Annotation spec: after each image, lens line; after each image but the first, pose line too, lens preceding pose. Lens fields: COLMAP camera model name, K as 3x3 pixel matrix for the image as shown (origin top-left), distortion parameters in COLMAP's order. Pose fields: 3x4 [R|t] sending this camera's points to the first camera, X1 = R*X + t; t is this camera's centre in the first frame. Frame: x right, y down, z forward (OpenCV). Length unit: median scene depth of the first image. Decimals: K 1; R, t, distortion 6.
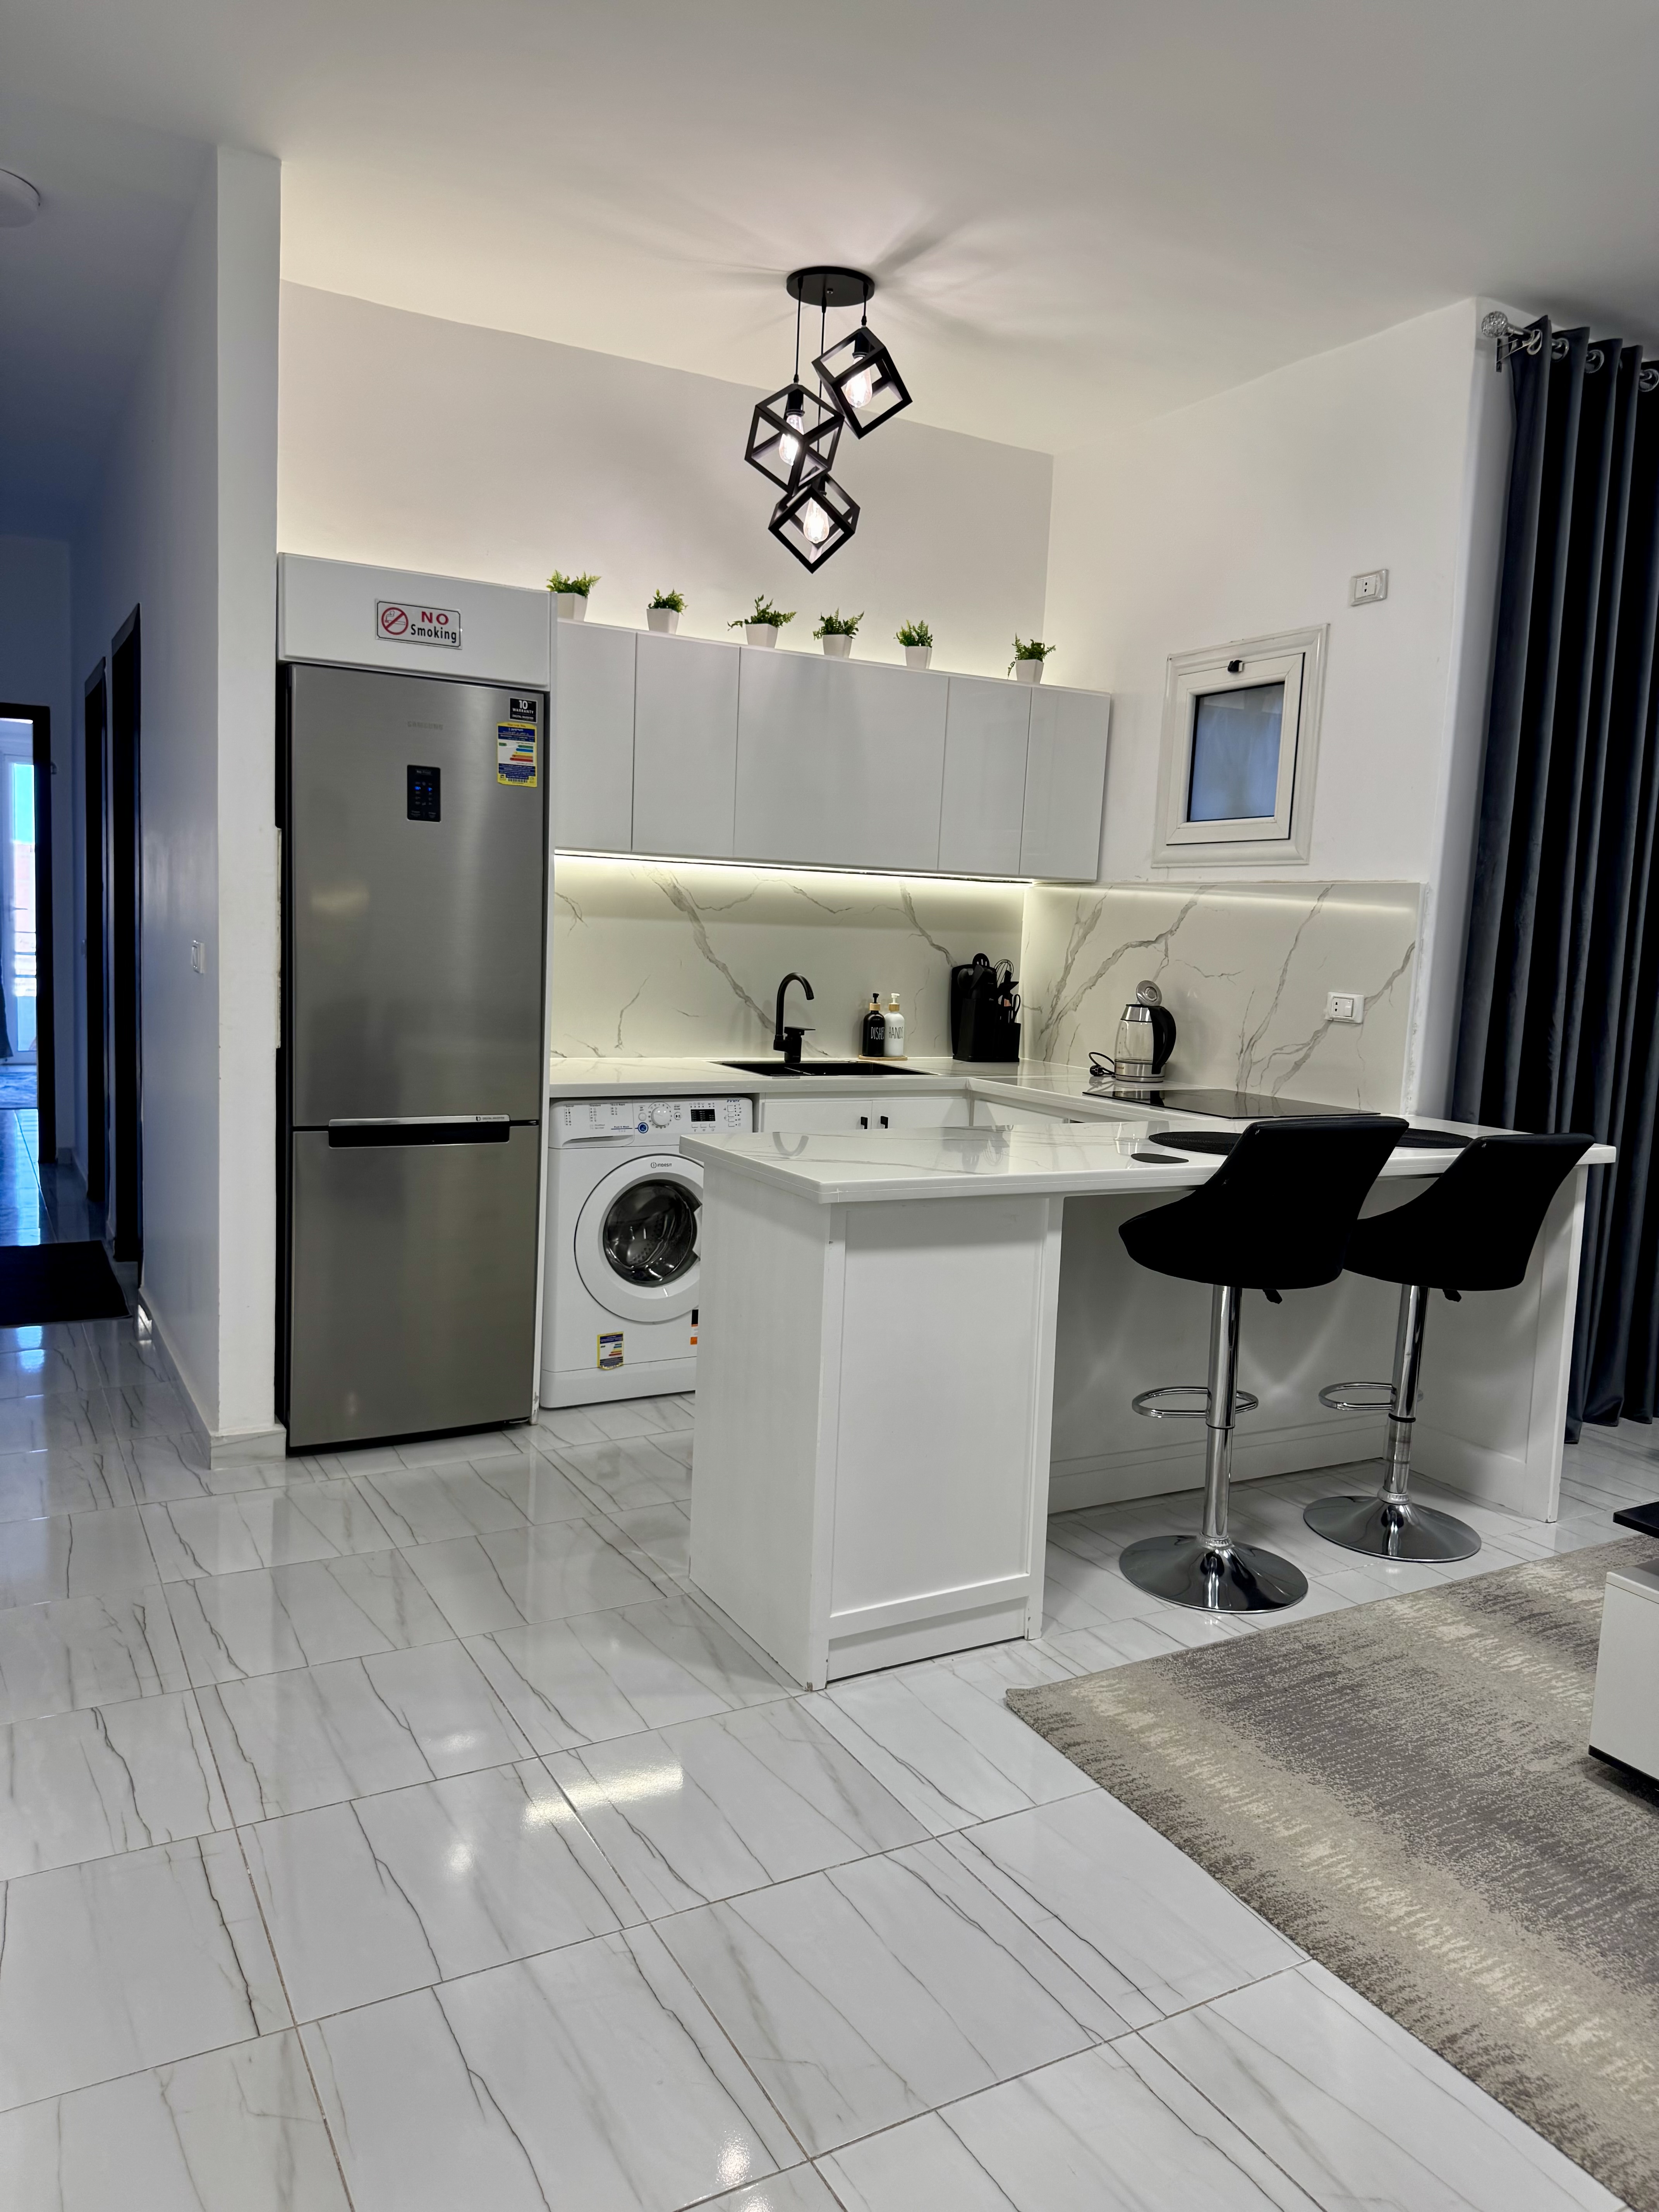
lens RADIAL K [[1558.7, 0, 825.6], [0, 1558.7, 1107.7], [0, 0, 1]] dist [-0.002075, -0.000336]
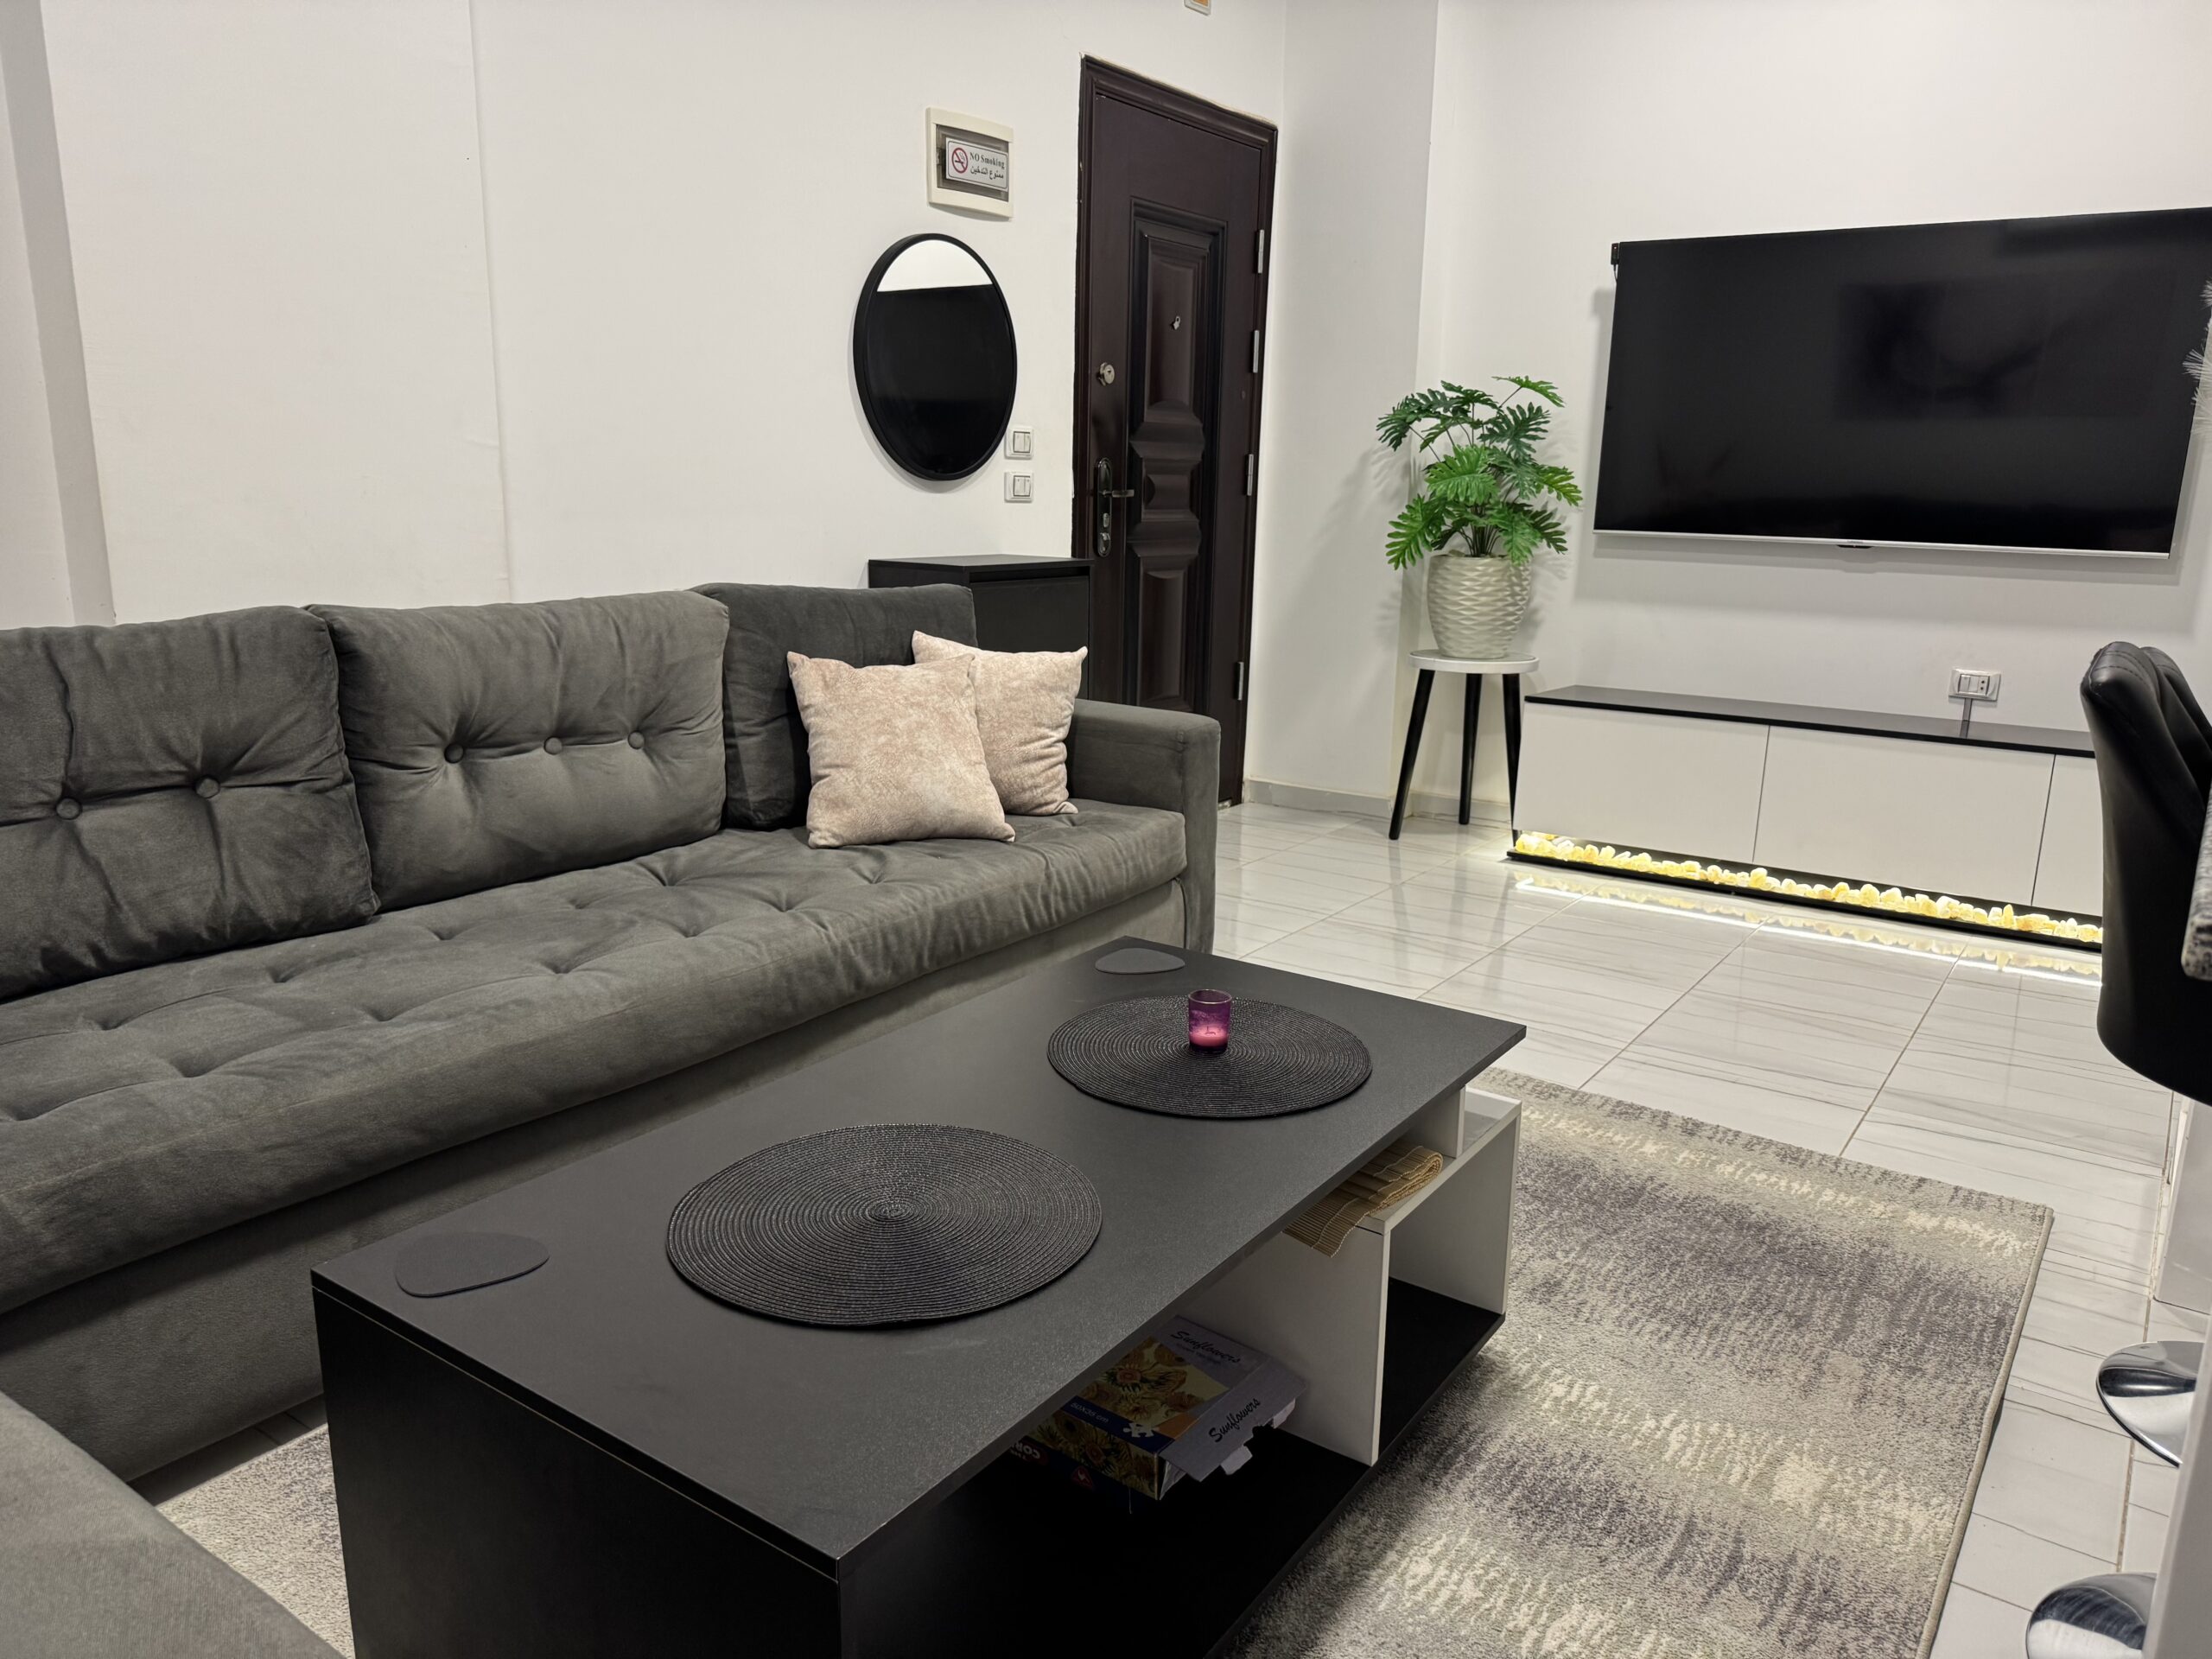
lens RADIAL K [[1558.7, 0, 1106.1], [0, 1558.7, 831.3], [0, 0, 1]] dist [-0.002075, -0.000336]
pose [[-0.894690, 0.027975, -0.445810, 0.974495], [-0.115598, 0.949537, 0.291576, -0.013867], [0.431470, 0.312405, -0.846307, 1.452457]]
